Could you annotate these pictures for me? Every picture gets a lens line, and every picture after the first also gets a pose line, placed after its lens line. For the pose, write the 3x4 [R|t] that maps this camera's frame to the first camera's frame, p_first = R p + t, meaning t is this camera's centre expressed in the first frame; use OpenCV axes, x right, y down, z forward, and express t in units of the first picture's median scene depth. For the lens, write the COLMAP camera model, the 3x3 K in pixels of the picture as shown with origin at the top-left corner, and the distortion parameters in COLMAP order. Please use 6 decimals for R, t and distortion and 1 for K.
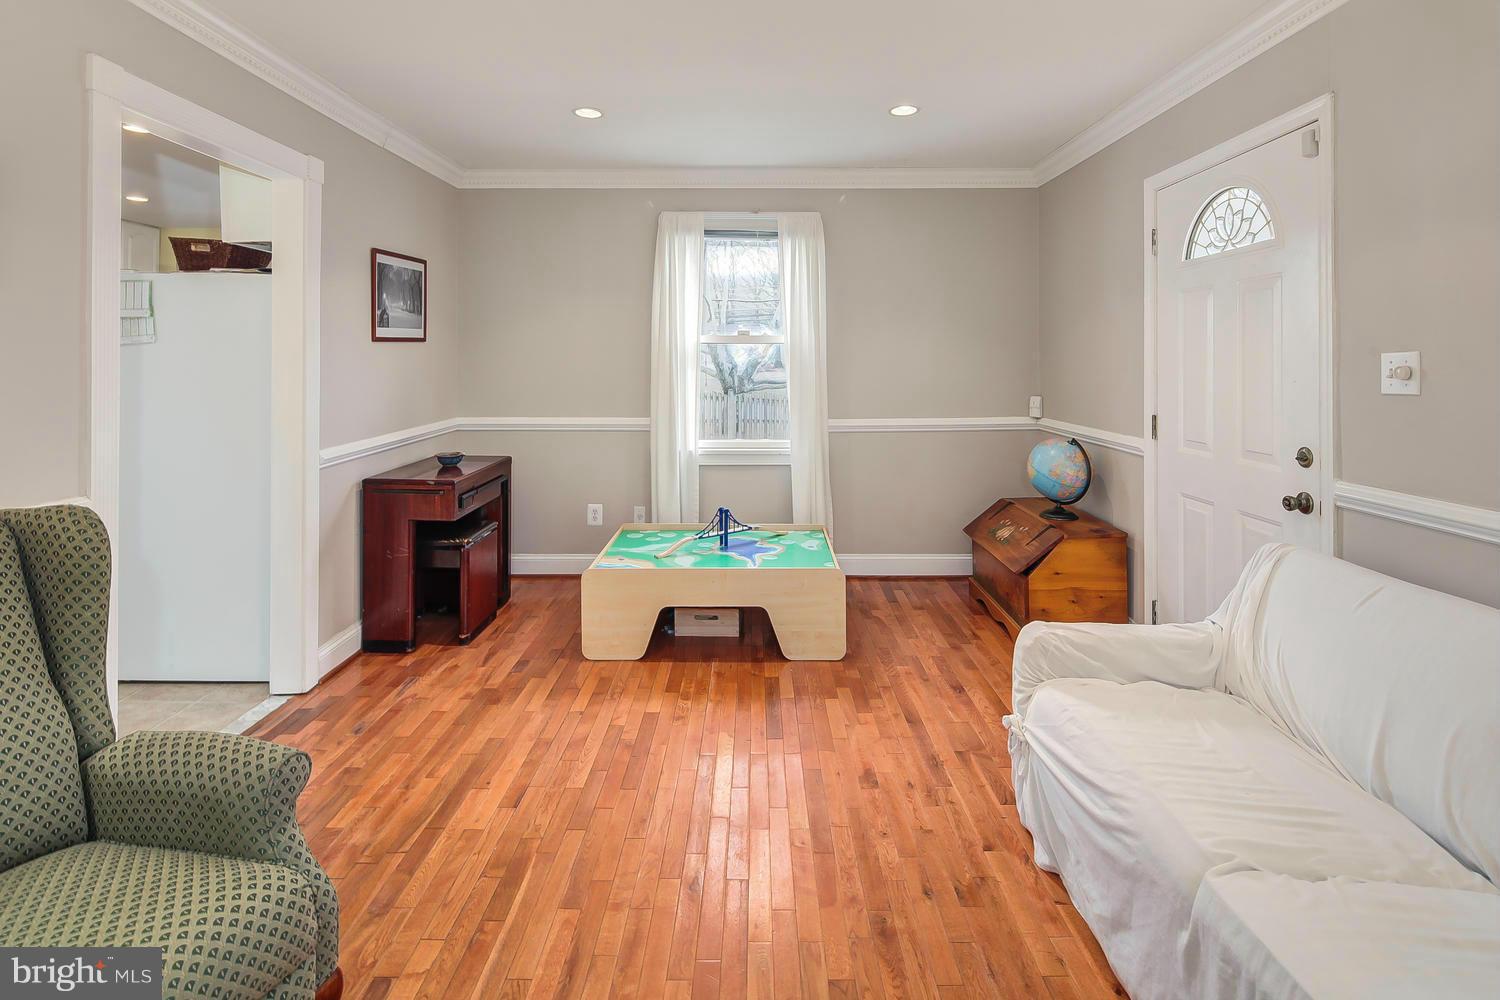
lens RADIAL K [[730.1, 0, 749.6], [0, 730.1, 357.6], [0, 0, 1]] dist [0.001947, -0.004558]
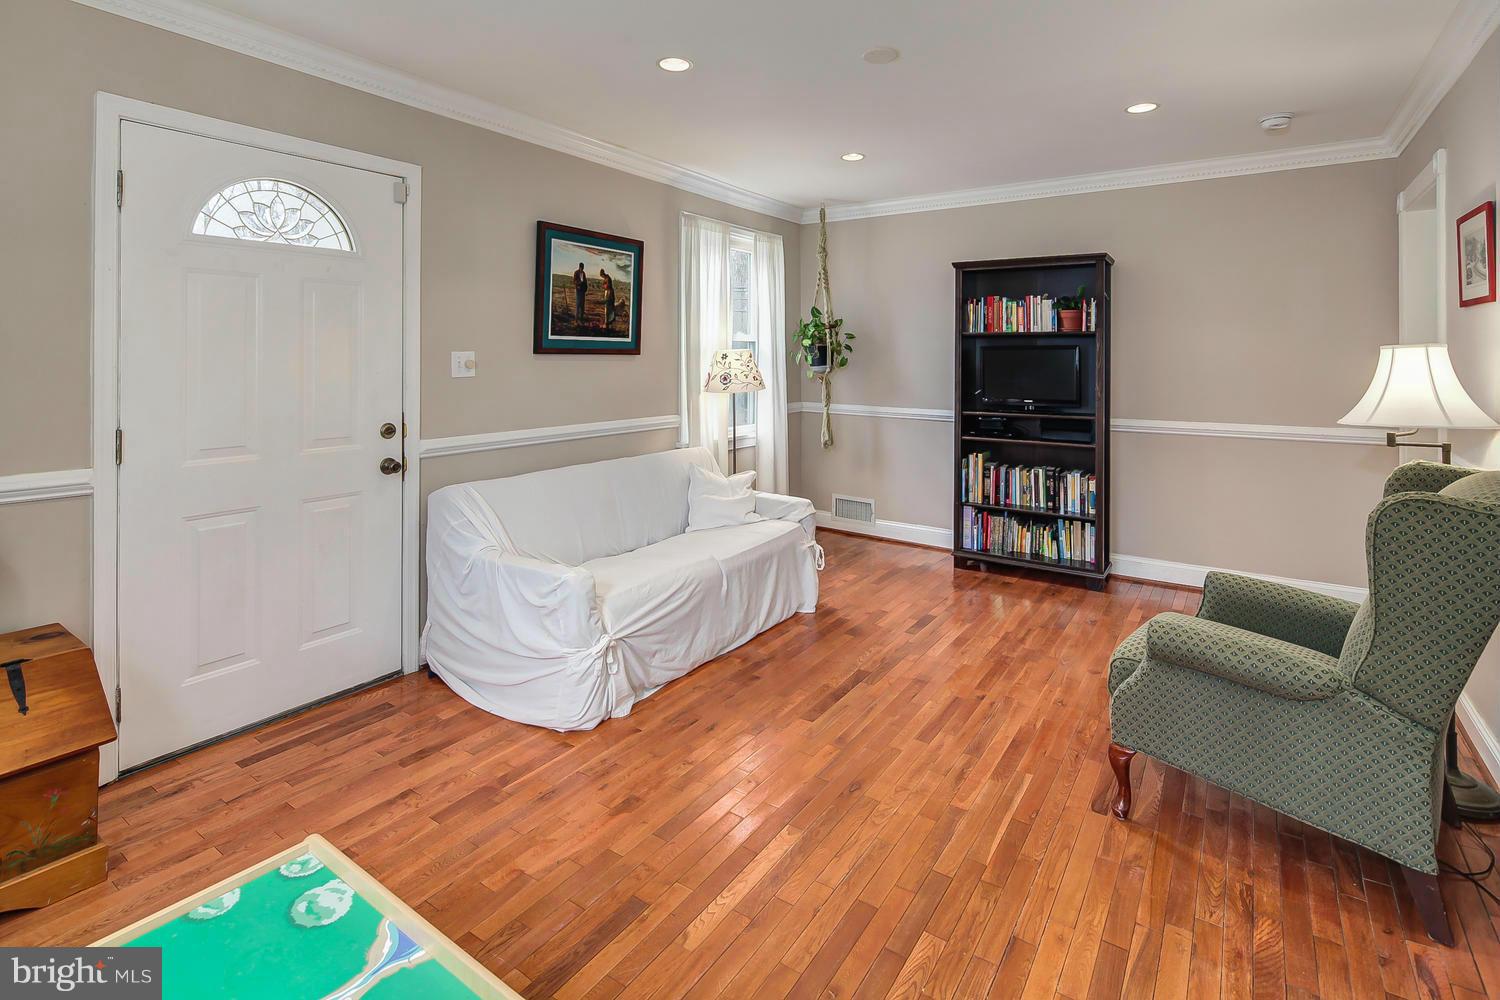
lens RADIAL K [[730.1, 0, 749.6], [0, 730.1, 357.6], [0, 0, 1]] dist [0.001947, -0.004558]
pose [[-0.830077, -0.003590, 0.557637, -0.321191], [-0.008476, 0.999945, -0.006179, 0.006140], [-0.557585, -0.009856, -0.830062, 1.120954]]
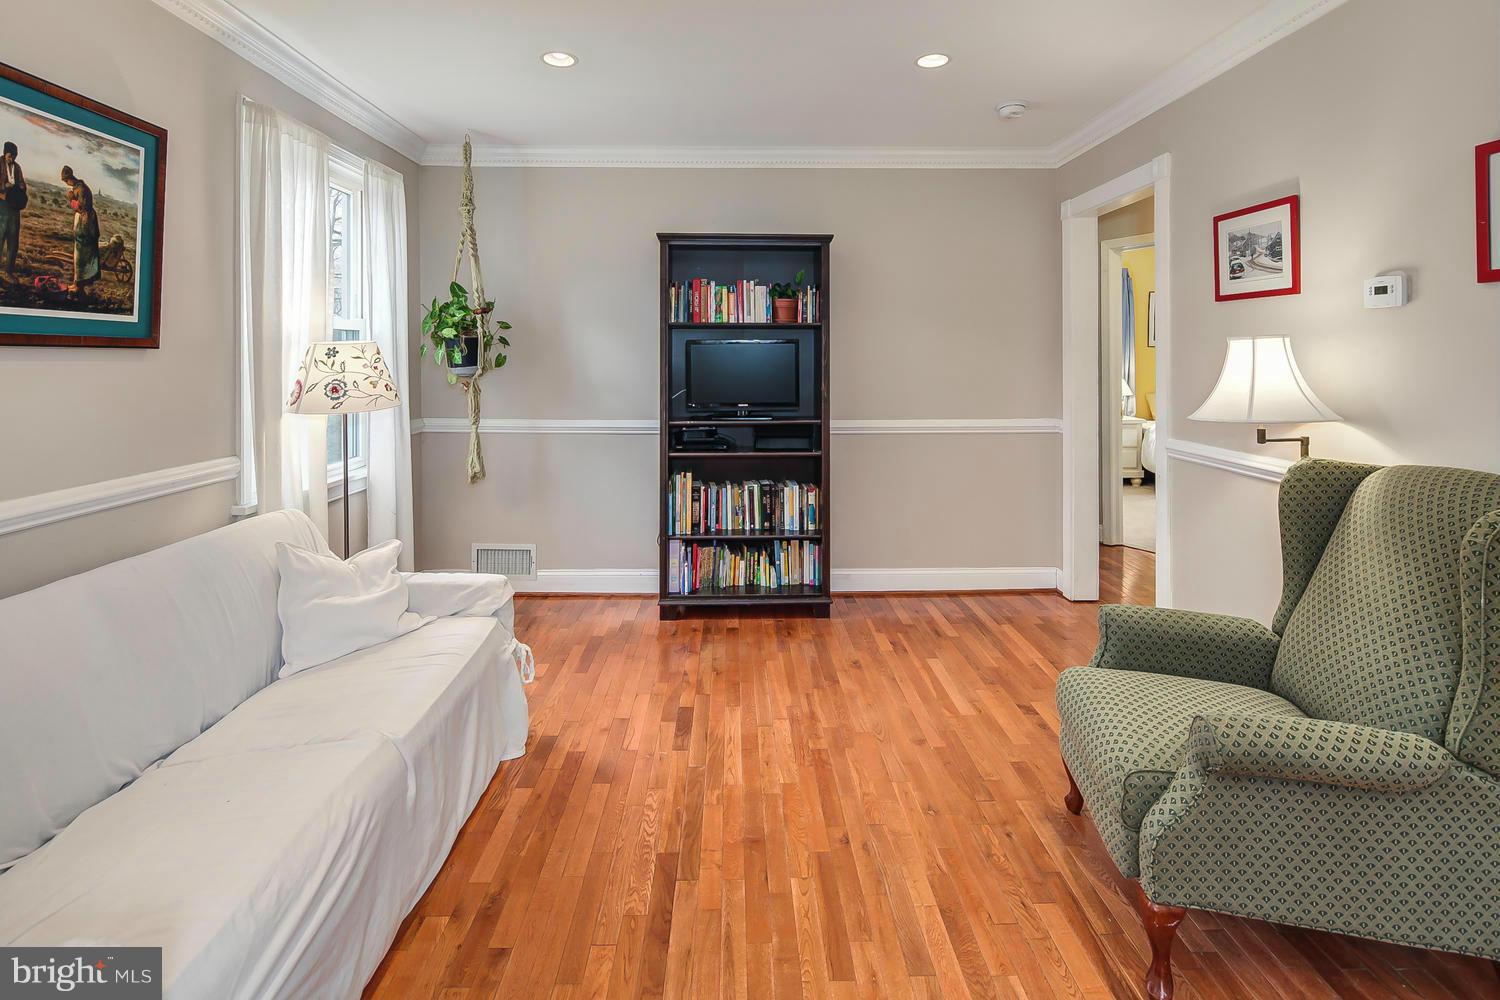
lens RADIAL K [[730.1, 0, 749.6], [0, 730.1, 357.6], [0, 0, 1]] dist [0.001947, -0.004558]
pose [[-0.999642, 0.001382, -0.026715, 0.007777], [0.001600, 0.999966, -0.008139, 0.008926], [0.026703, -0.008179, -0.999610, 0.861396]]
